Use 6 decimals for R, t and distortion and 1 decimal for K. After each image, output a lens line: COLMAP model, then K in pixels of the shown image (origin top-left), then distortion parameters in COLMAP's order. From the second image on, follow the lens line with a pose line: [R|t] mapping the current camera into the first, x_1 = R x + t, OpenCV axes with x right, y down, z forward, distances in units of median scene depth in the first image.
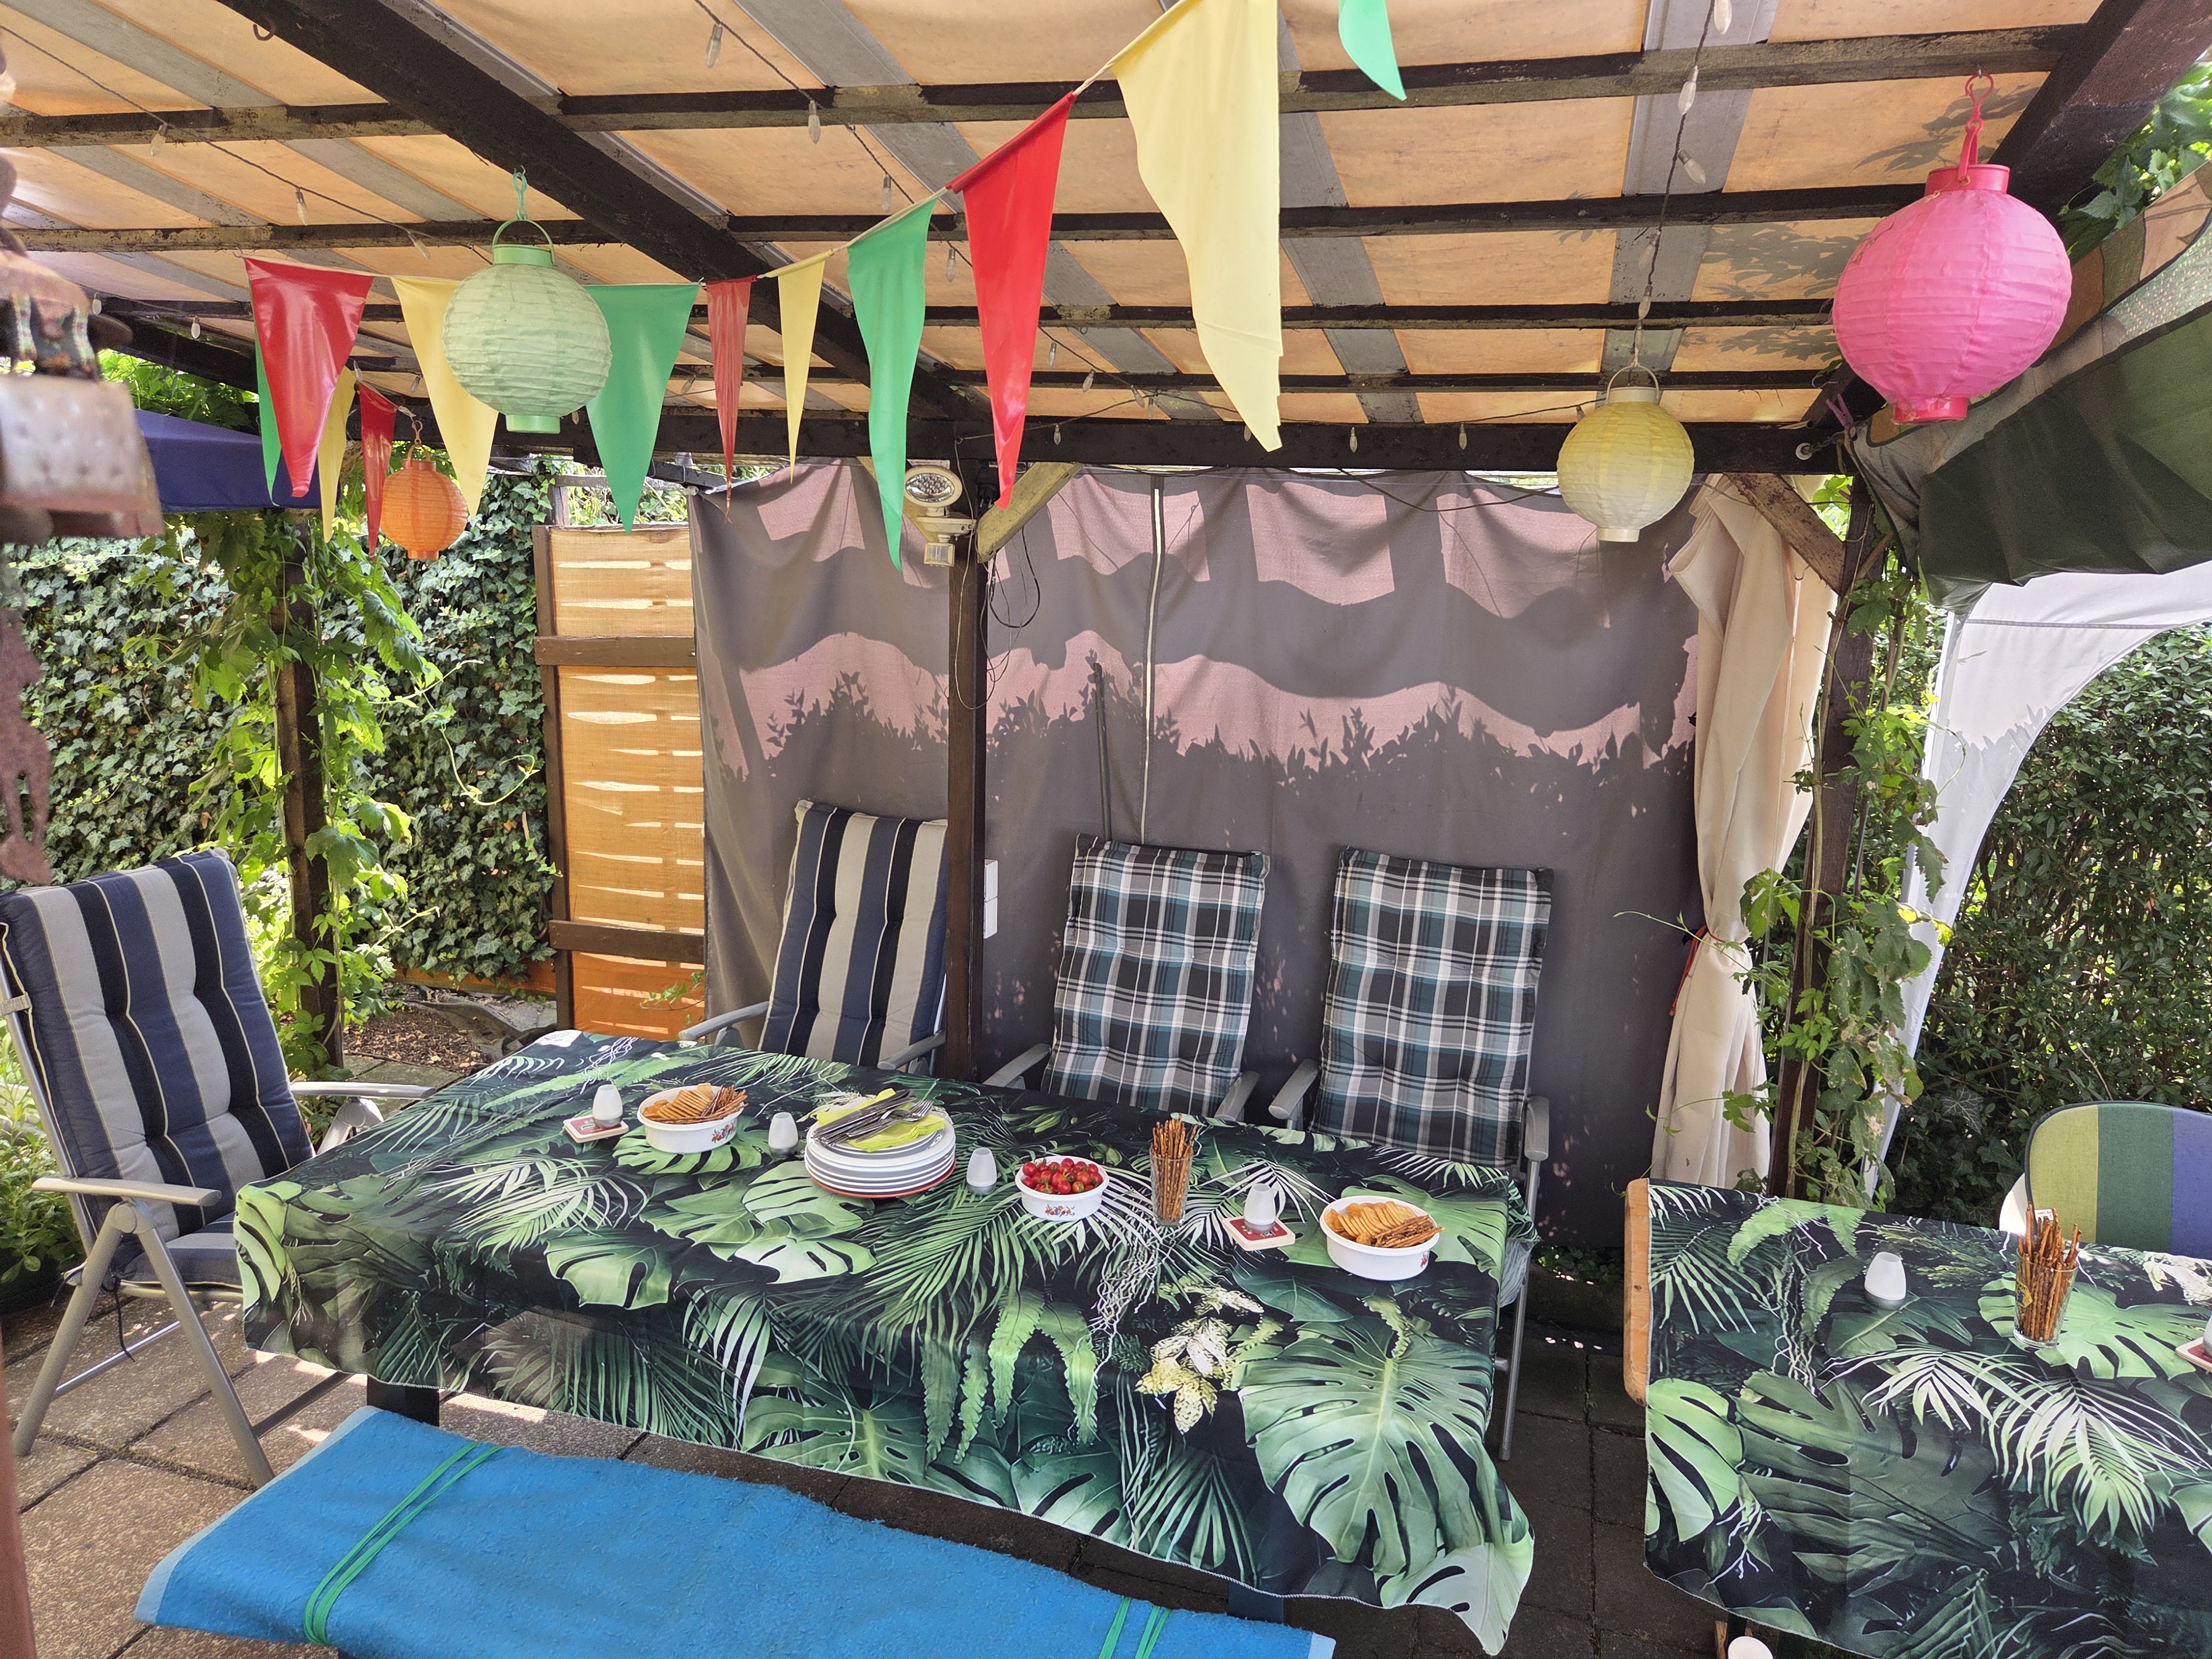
lens RADIAL K [[1493.6, 0, 1111.7], [0, 1493.6, 814.0], [0, 0, 1]] dist [0.068818, -0.051367]
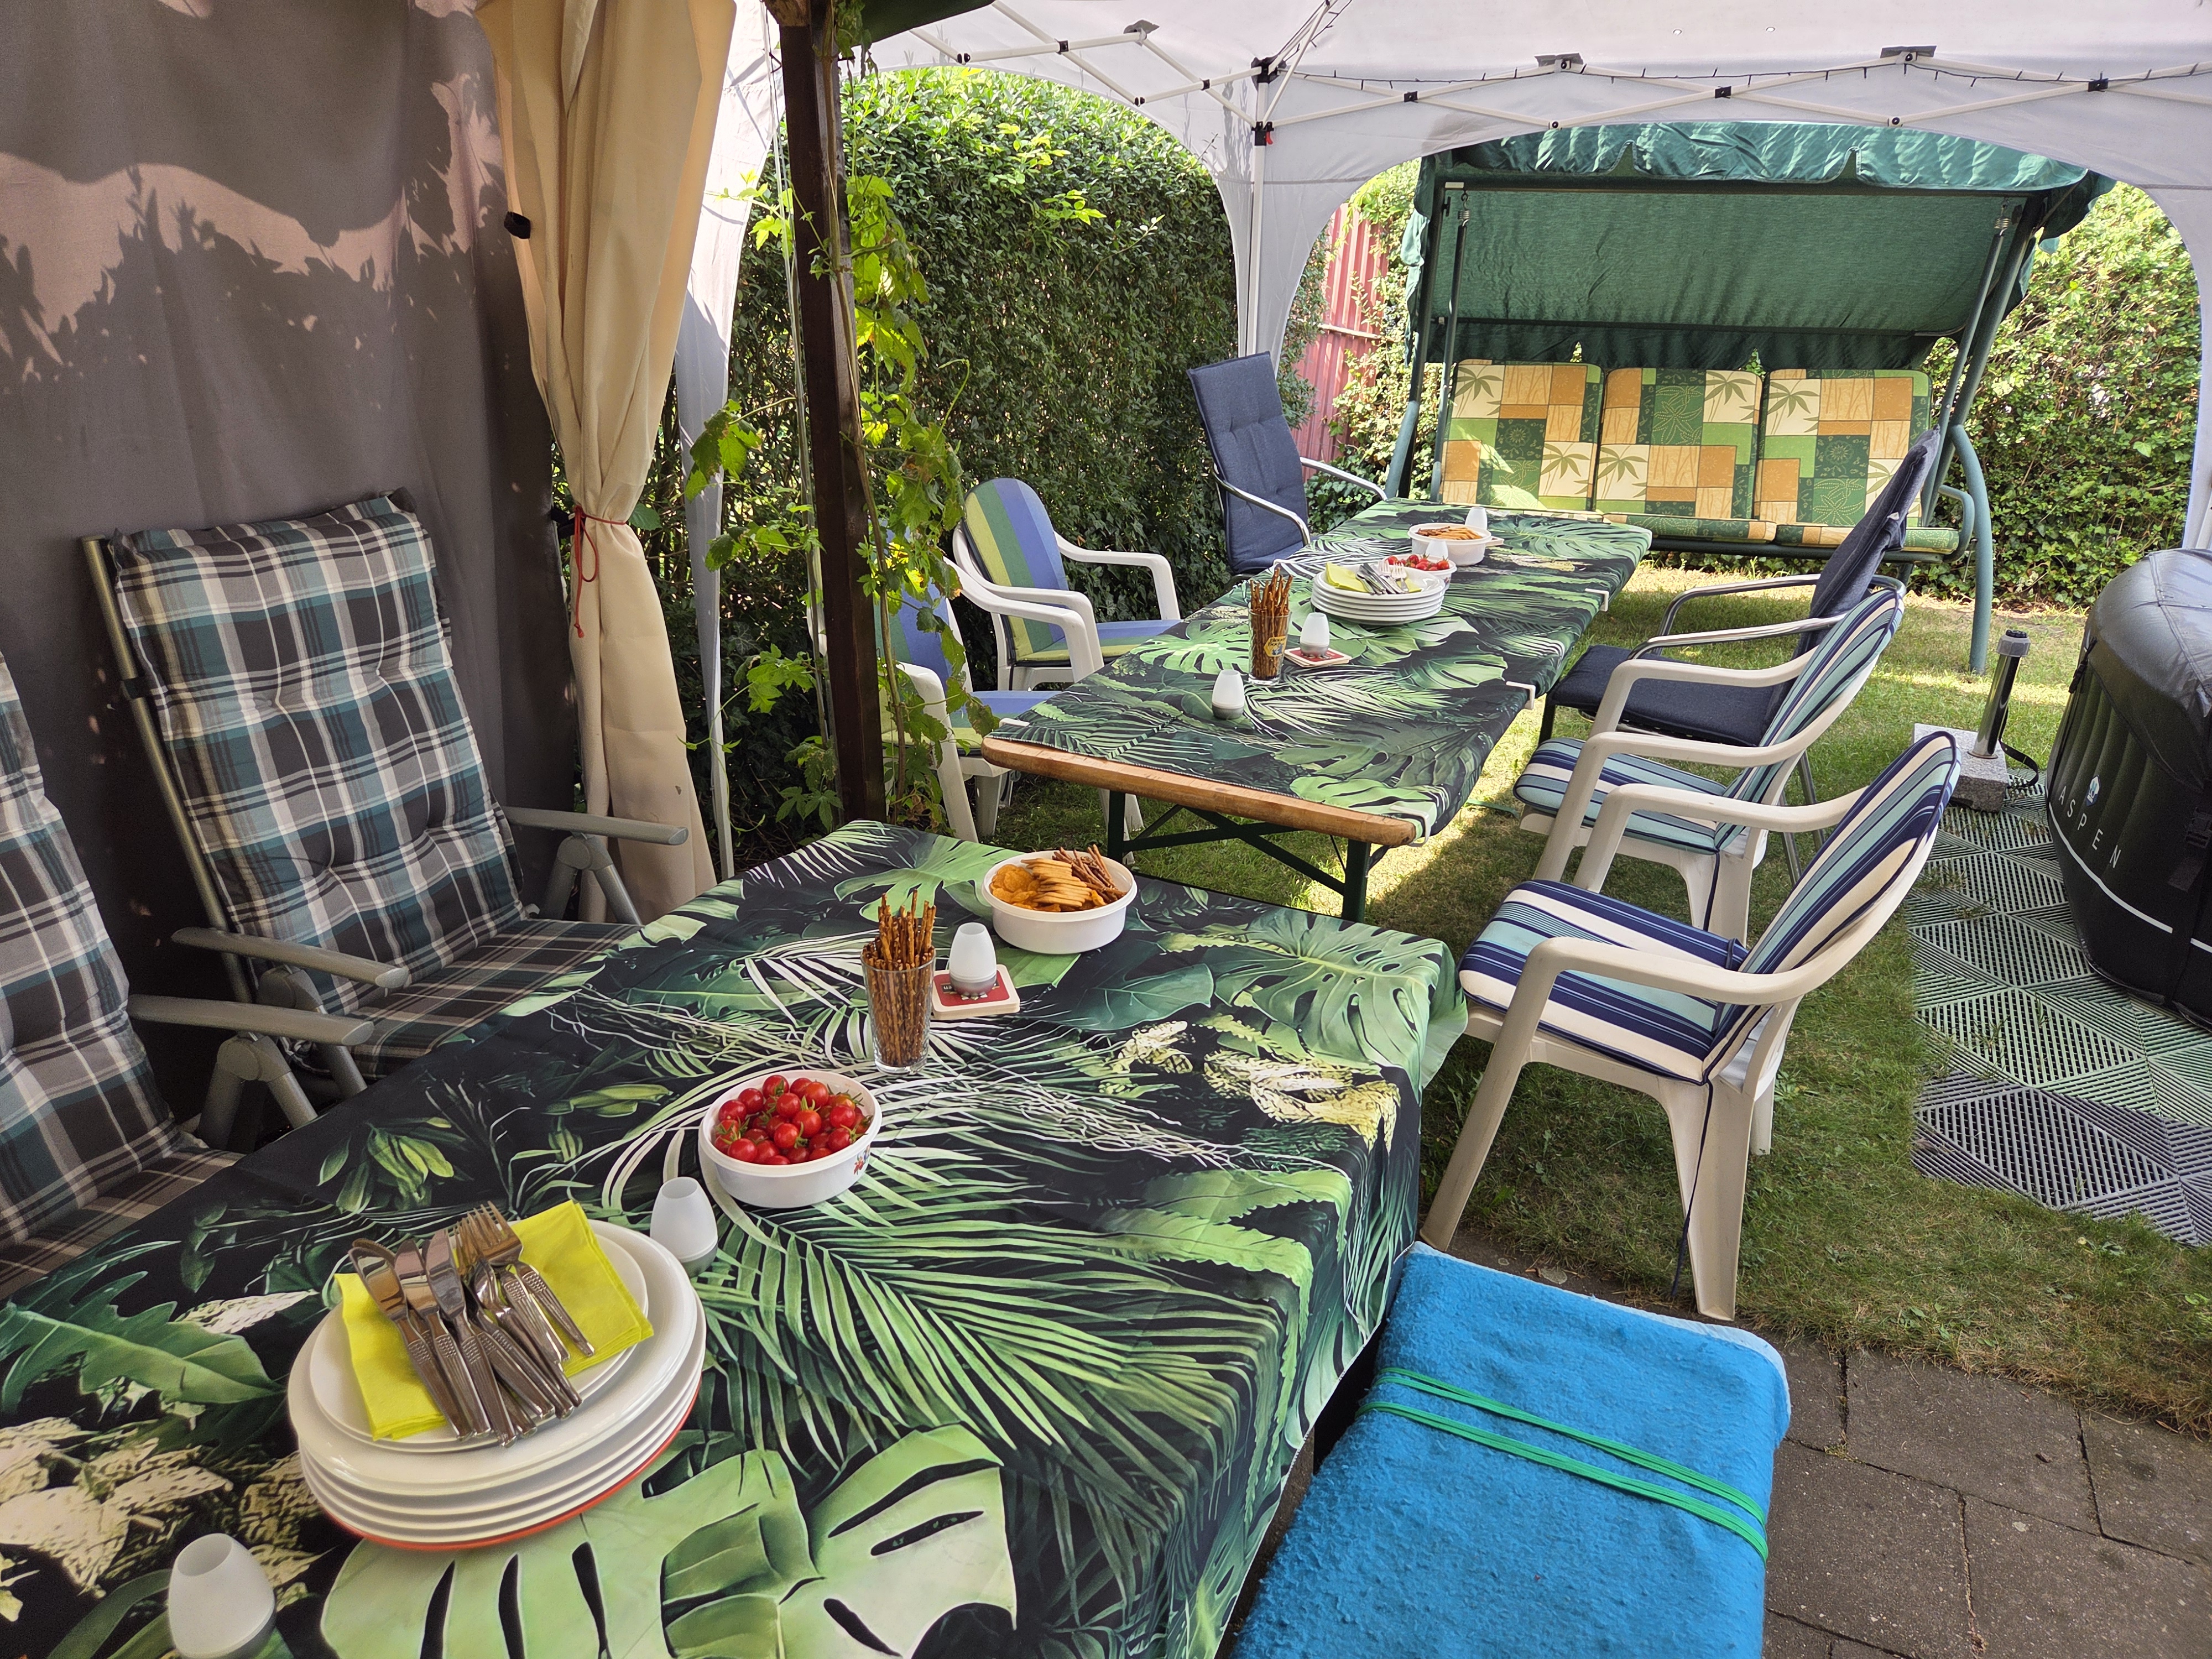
lens RADIAL K [[1493.6, 0, 1096.9], [0, 1493.6, 810.3], [0, 0, 1]] dist [0.068818, -0.051367]
pose [[0.139422, -0.393397, 0.908736, -0.331409], [0.191162, 0.911129, 0.365104, -0.019350], [-0.971606, 0.122813, 0.202234, 0.569770]]
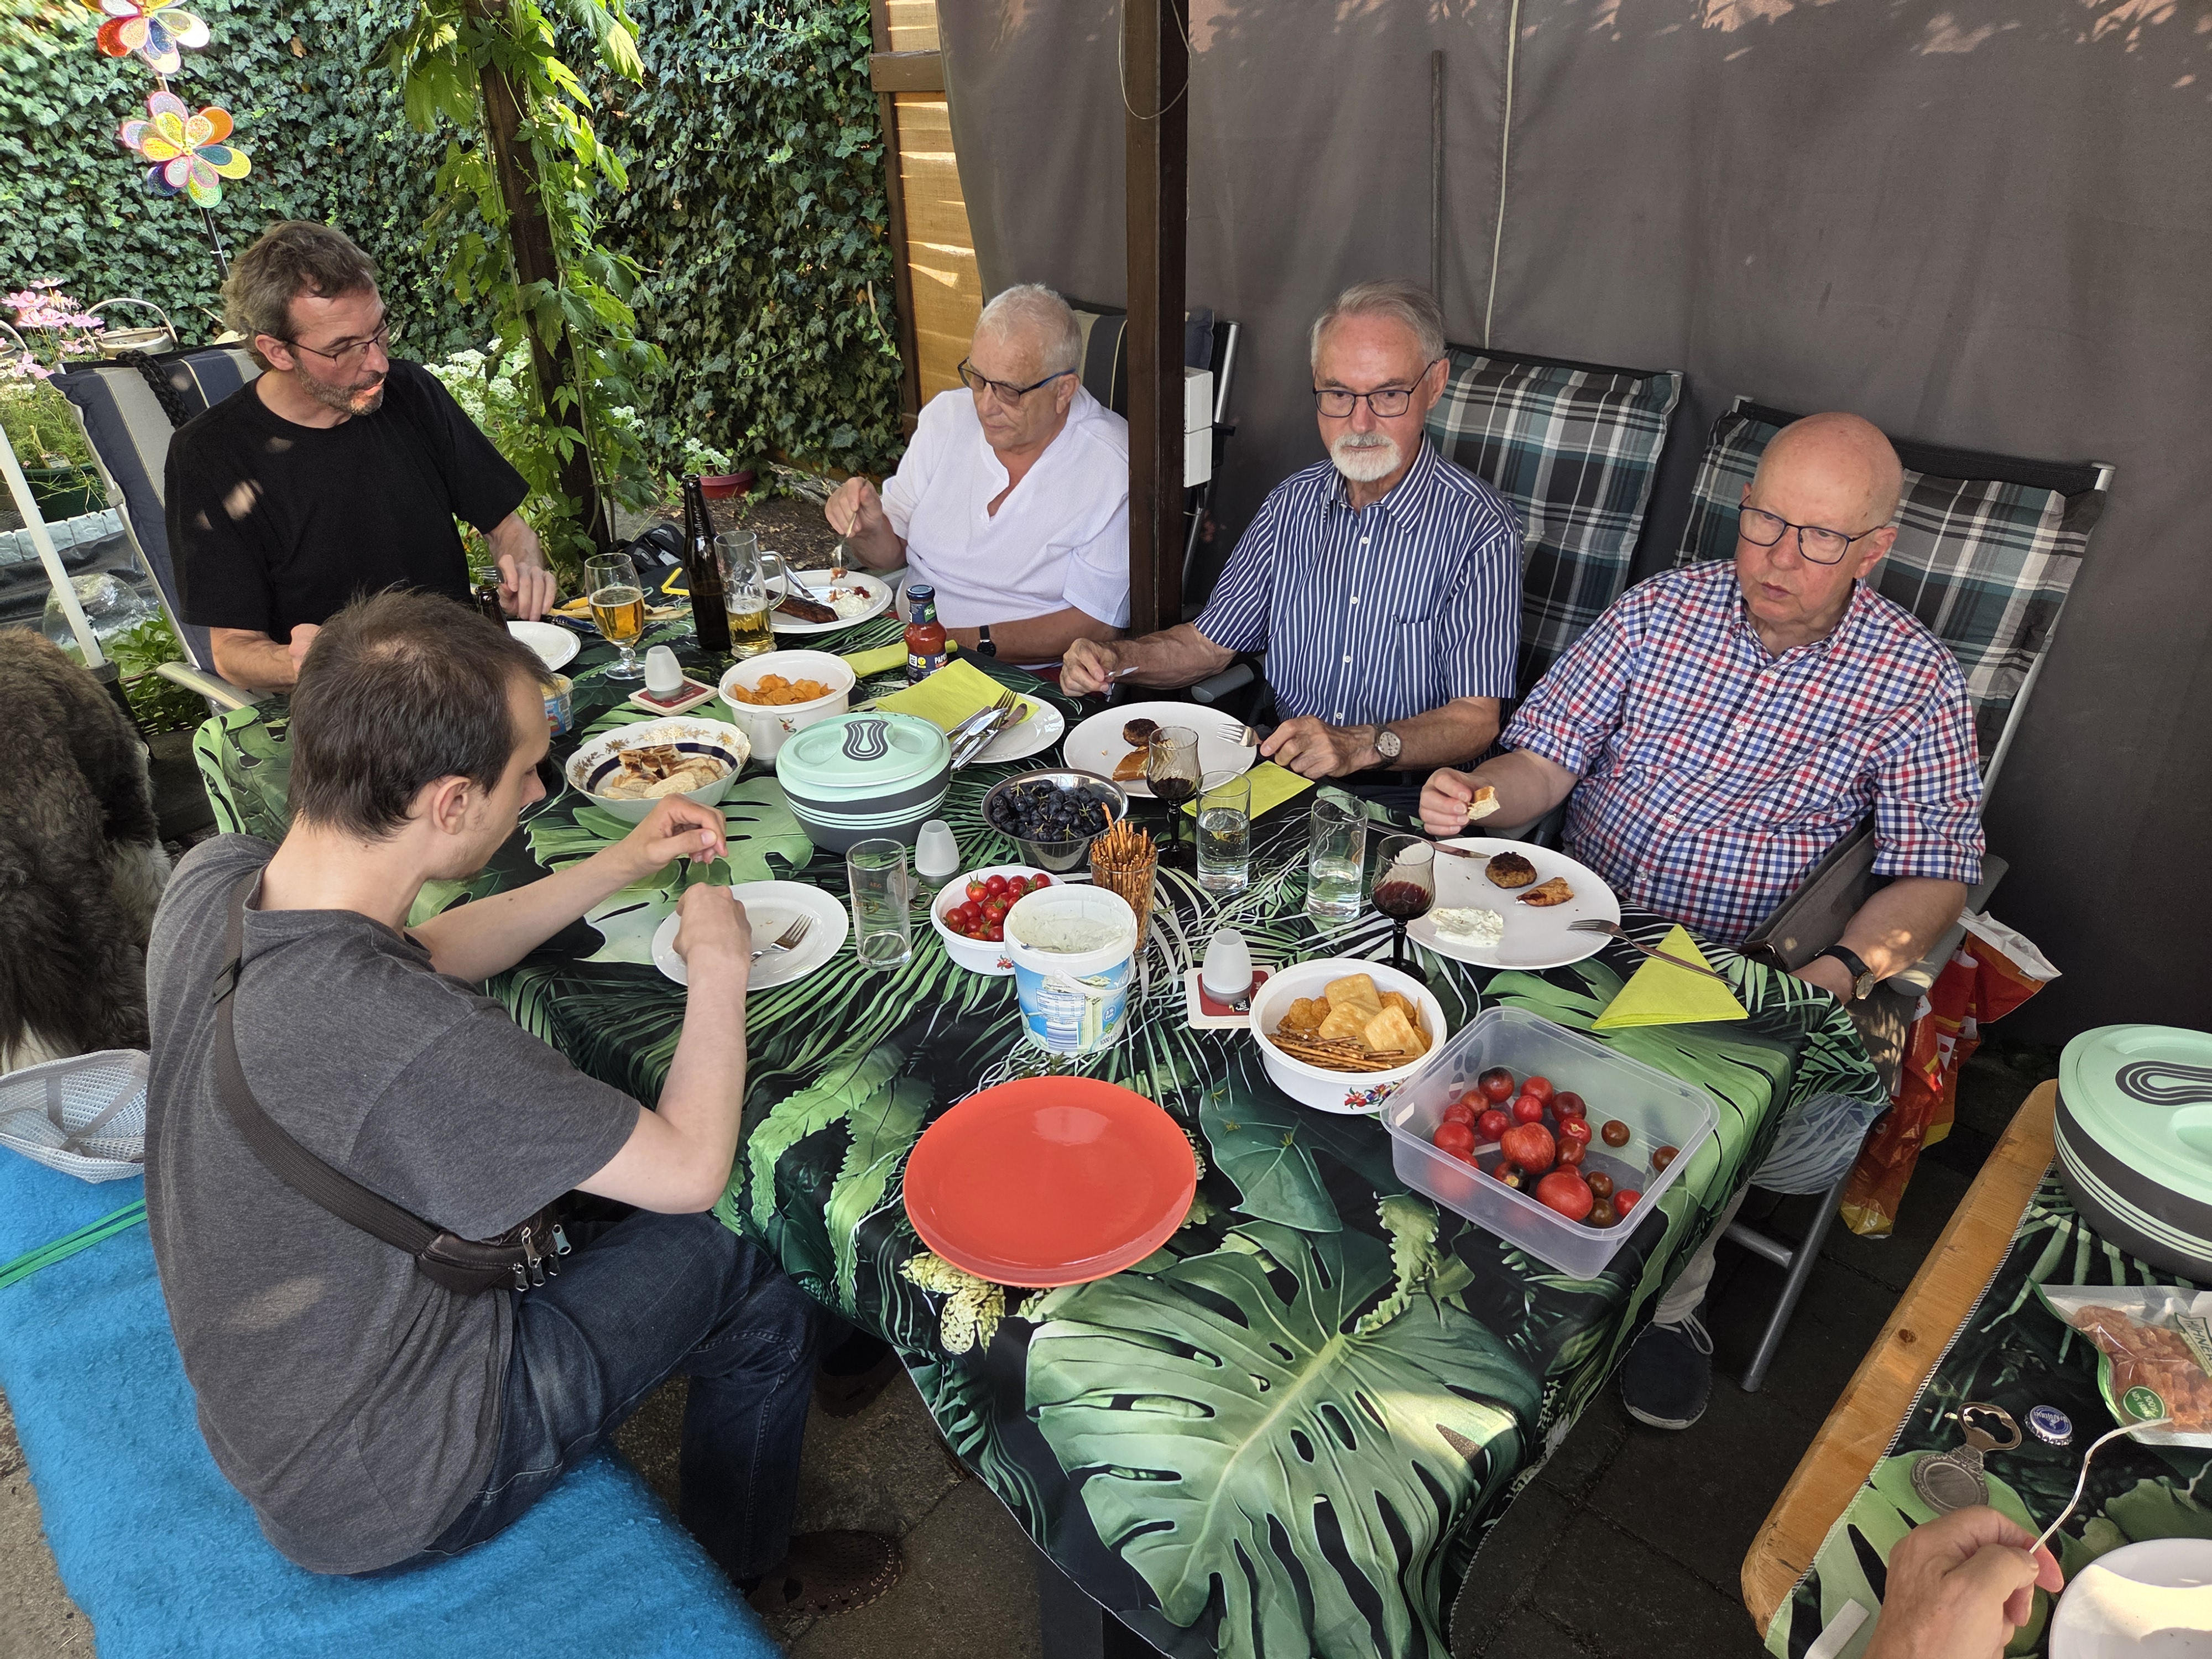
lens RADIAL K [[1493.6, 0, 1086.8], [0, 1493.6, 801.5], [0, 0, 1]] dist [0.068818, -0.051367]
pose [[0.901032, 0.165002, -0.401142, 0.177994], [-0.030070, 0.946356, 0.321725, -0.001073], [0.432708, -0.277822, 0.857659, 0.328569]]
